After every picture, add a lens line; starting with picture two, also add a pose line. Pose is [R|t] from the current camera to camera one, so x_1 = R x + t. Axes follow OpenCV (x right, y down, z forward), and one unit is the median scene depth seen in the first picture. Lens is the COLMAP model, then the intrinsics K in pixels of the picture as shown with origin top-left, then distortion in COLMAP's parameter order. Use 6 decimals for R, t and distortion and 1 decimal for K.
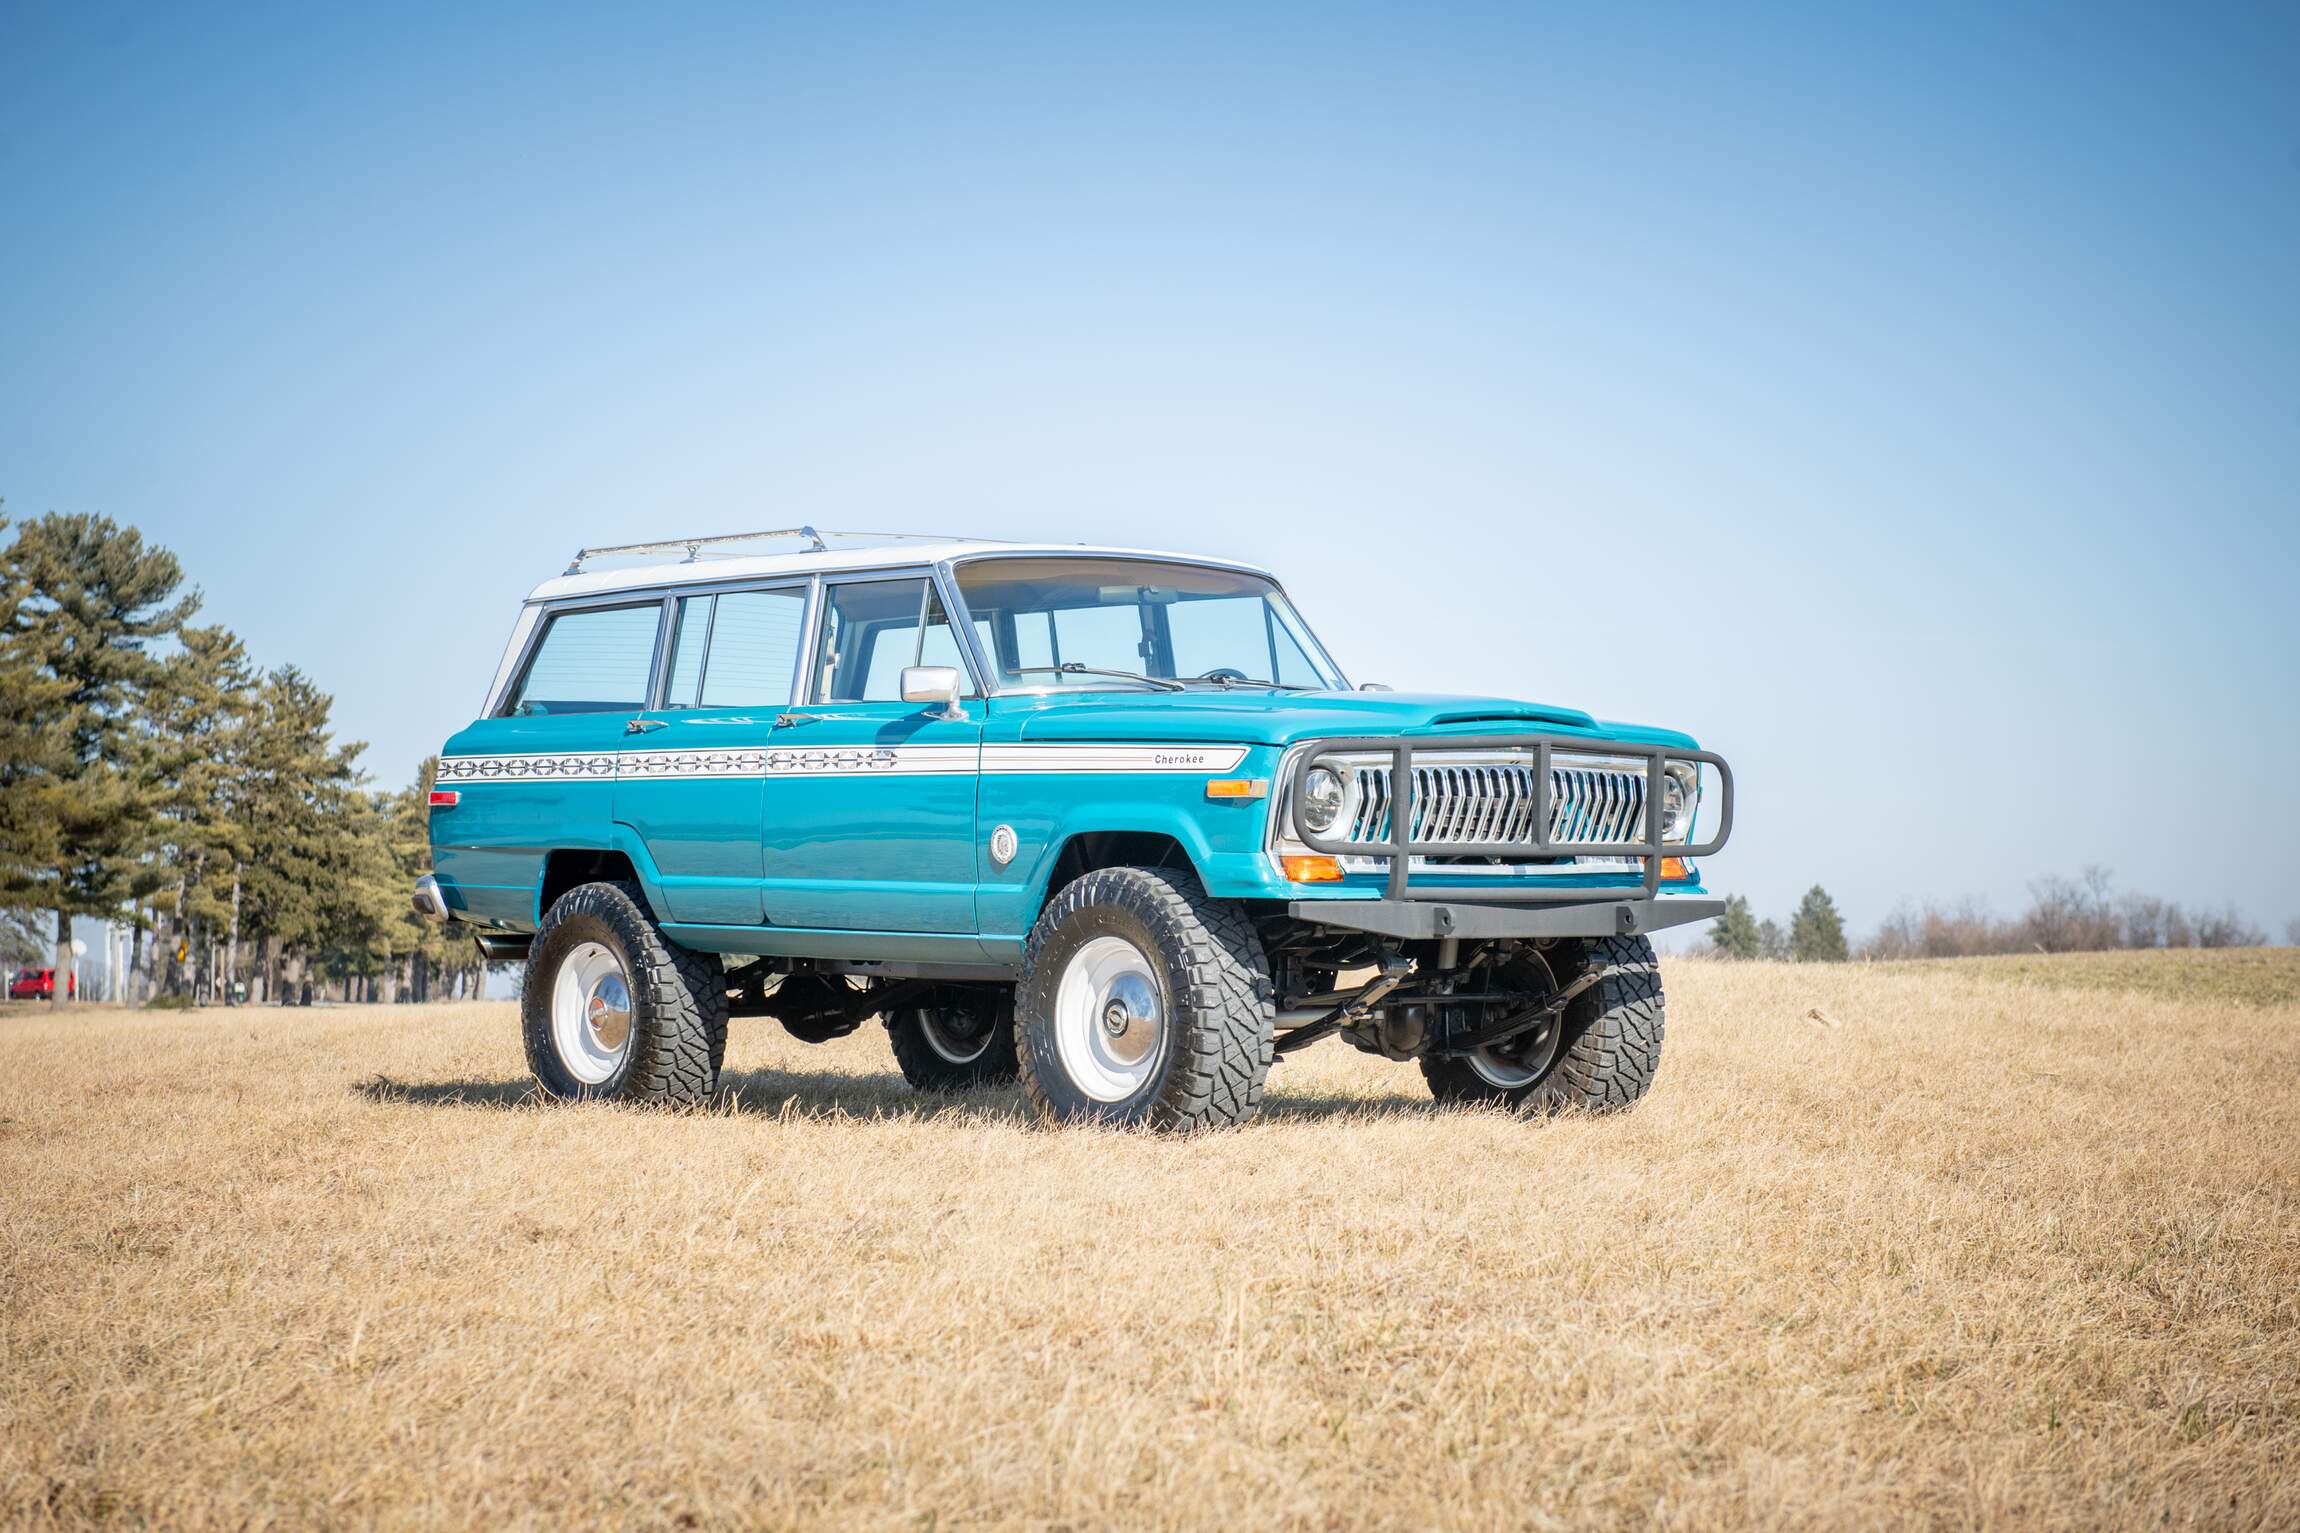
lens RADIAL K [[4384.8, 0, 1259.2], [0, 4384.8, 865.2], [0, 0, 1]] dist [0.031047, 0.130472]
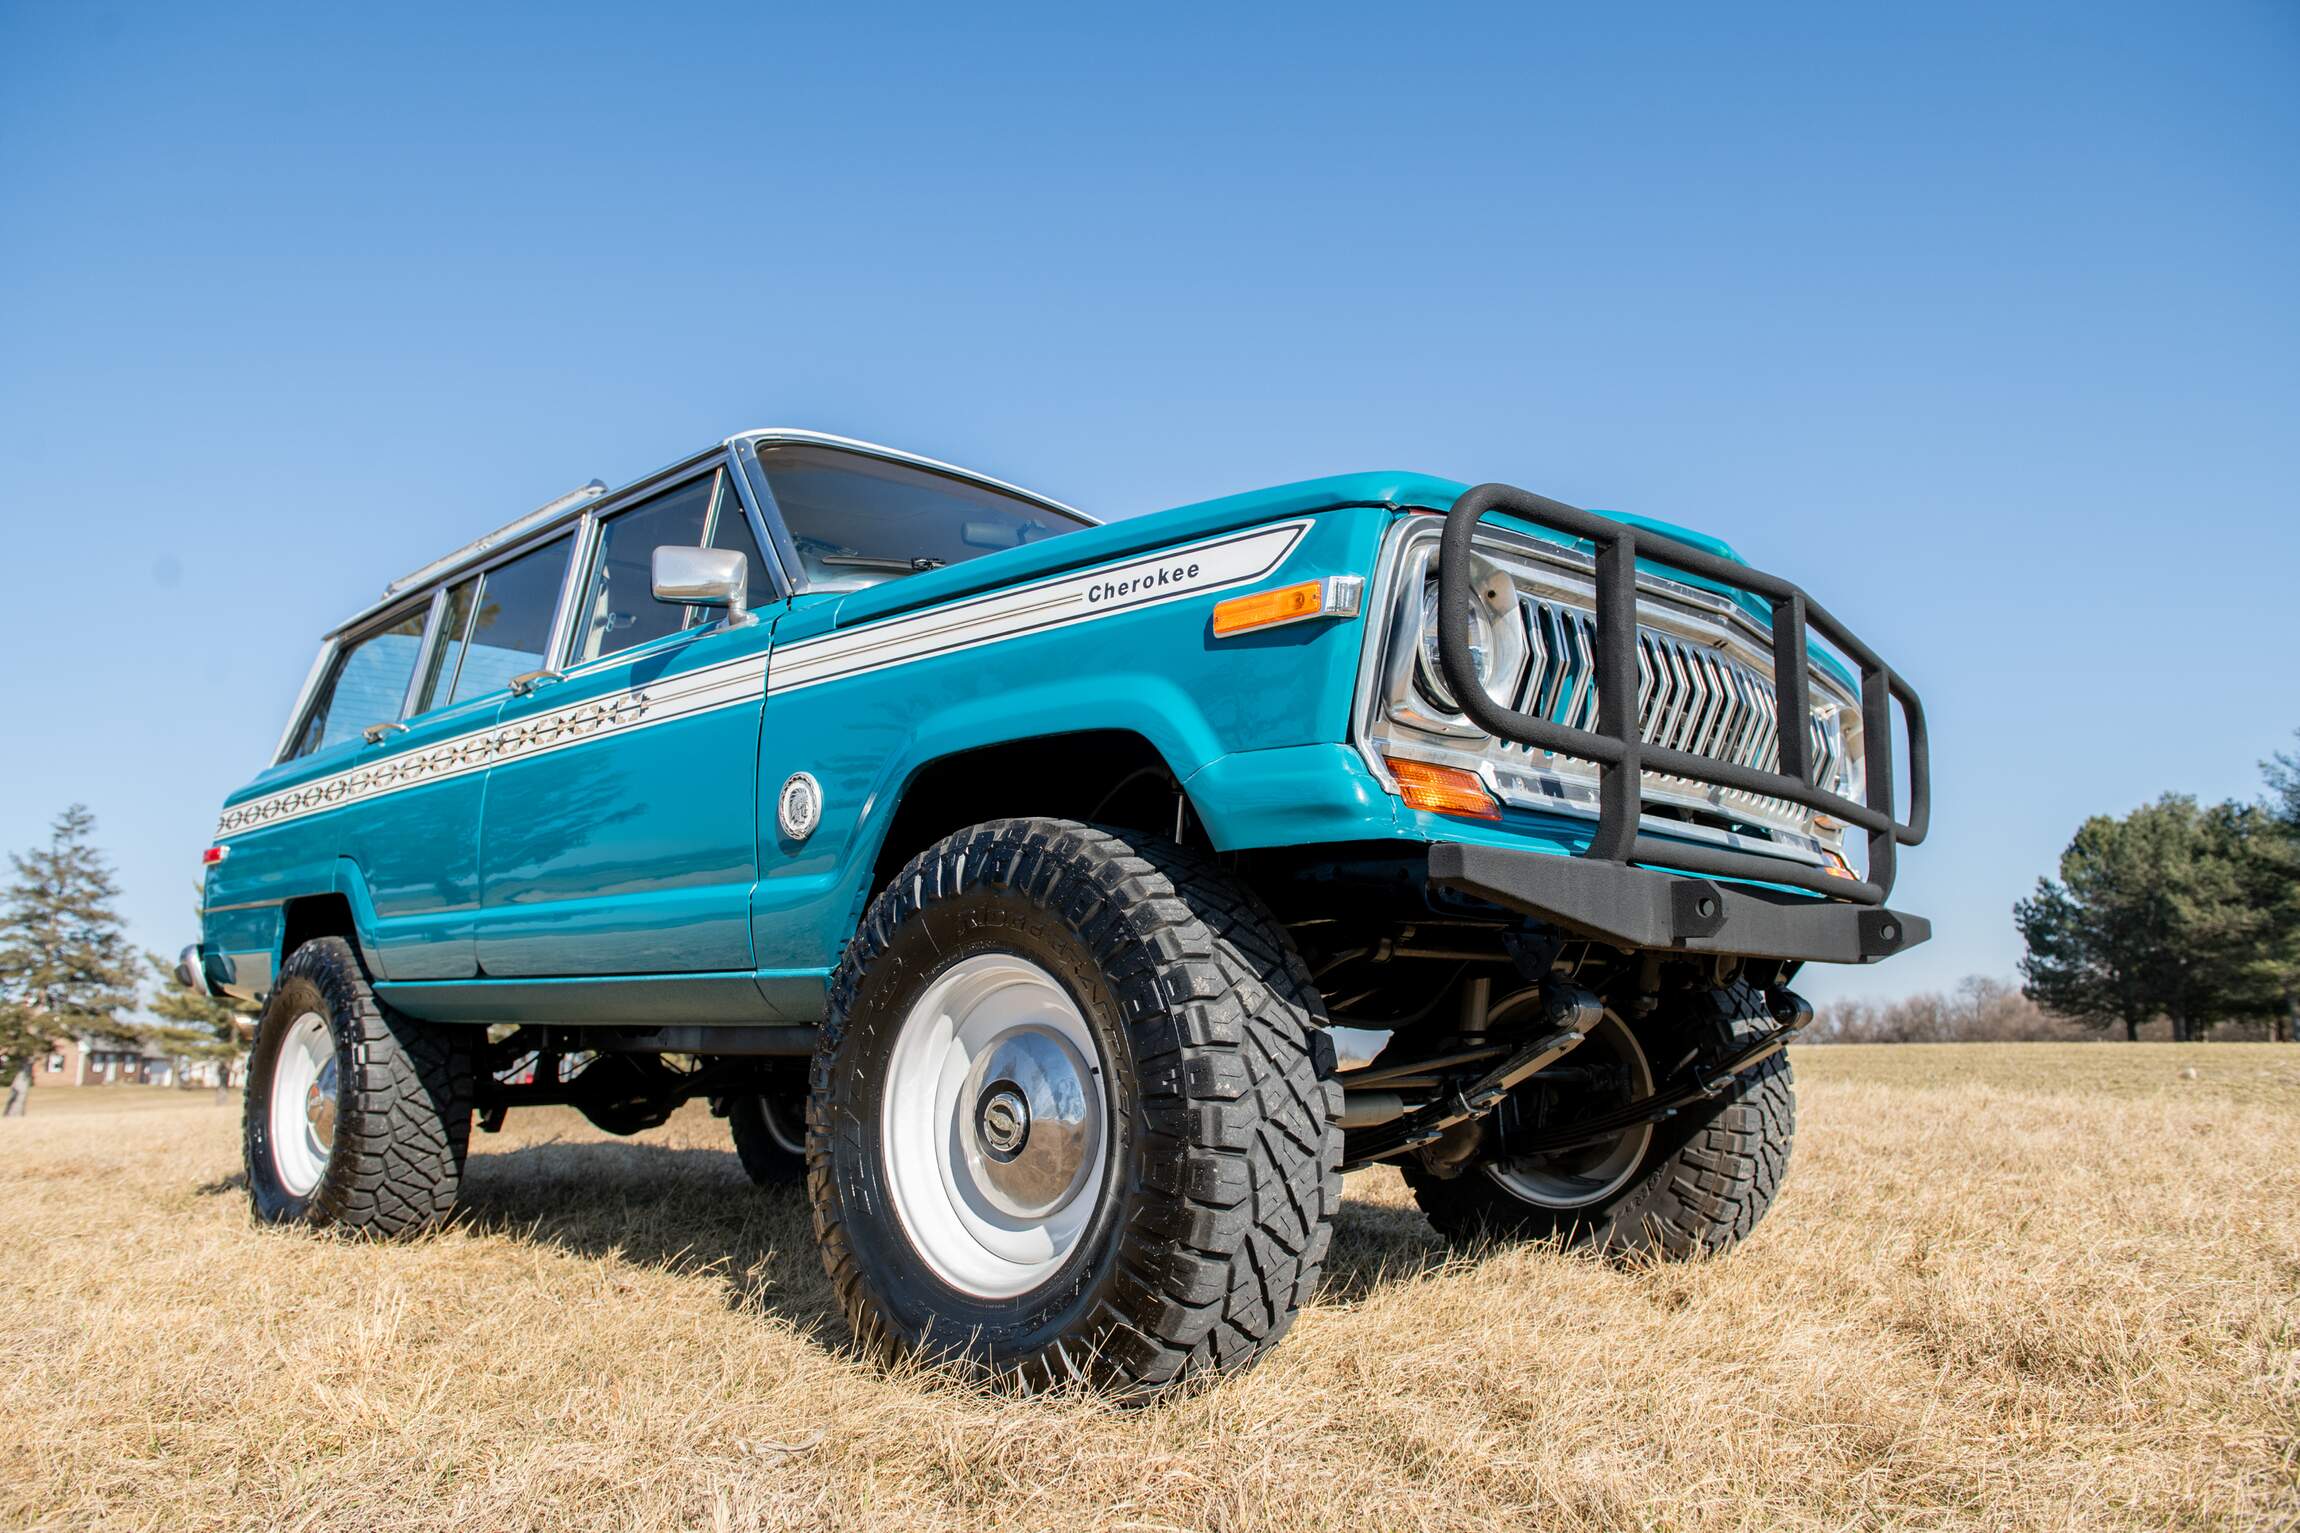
lens RADIAL K [[1539.1, 0, 1150.0], [0, 1539.1, 766.5], [0, 0, 1]] dist [-0.009230, -0.004749]
pose [[0.995052, 0.010595, 0.098792, -0.032332], [0.006201, 0.985737, -0.168179, 0.023783], [-0.099165, 0.167960, 0.980793, 0.787057]]
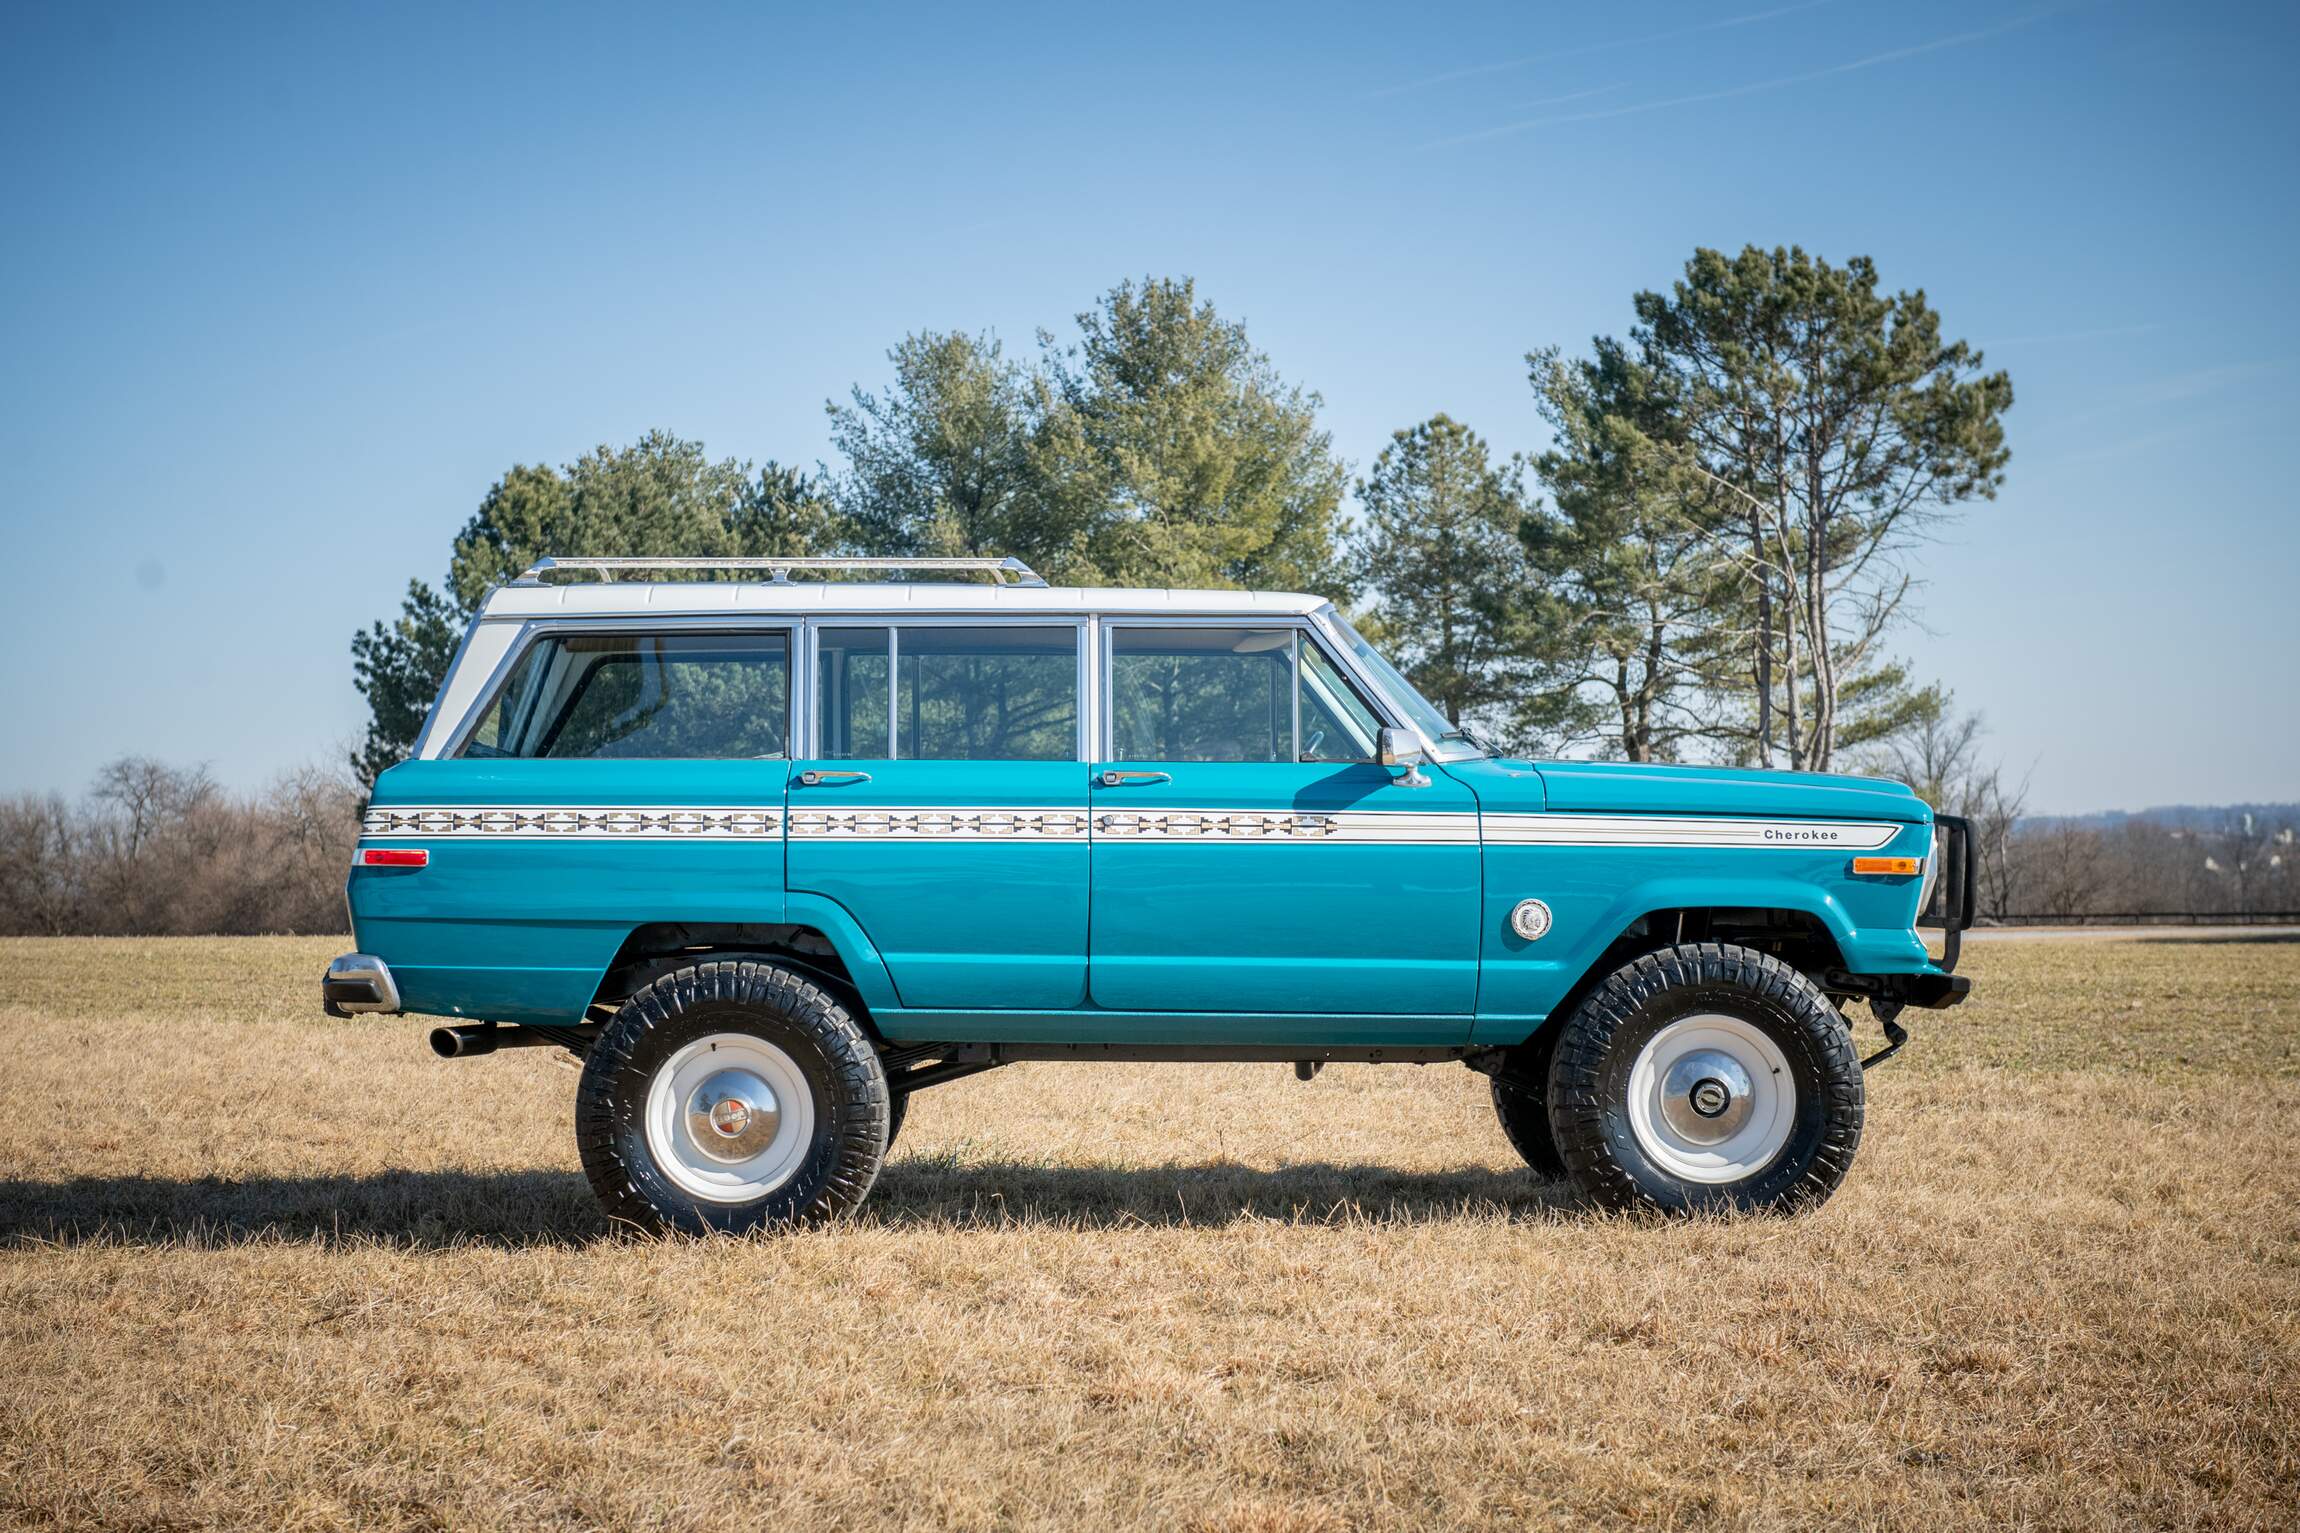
lens RADIAL K [[3953.4, 0, 1150.0], [0, 3953.4, 766.5], [0, 0, 1]] dist [0.049750, -0.060131]
pose [[0.643963, 0.016689, 0.764875, -0.757222], [-0.000346, 0.999768, -0.021522, -0.019151], [-0.765057, 0.013595, 0.643820, 0.503294]]
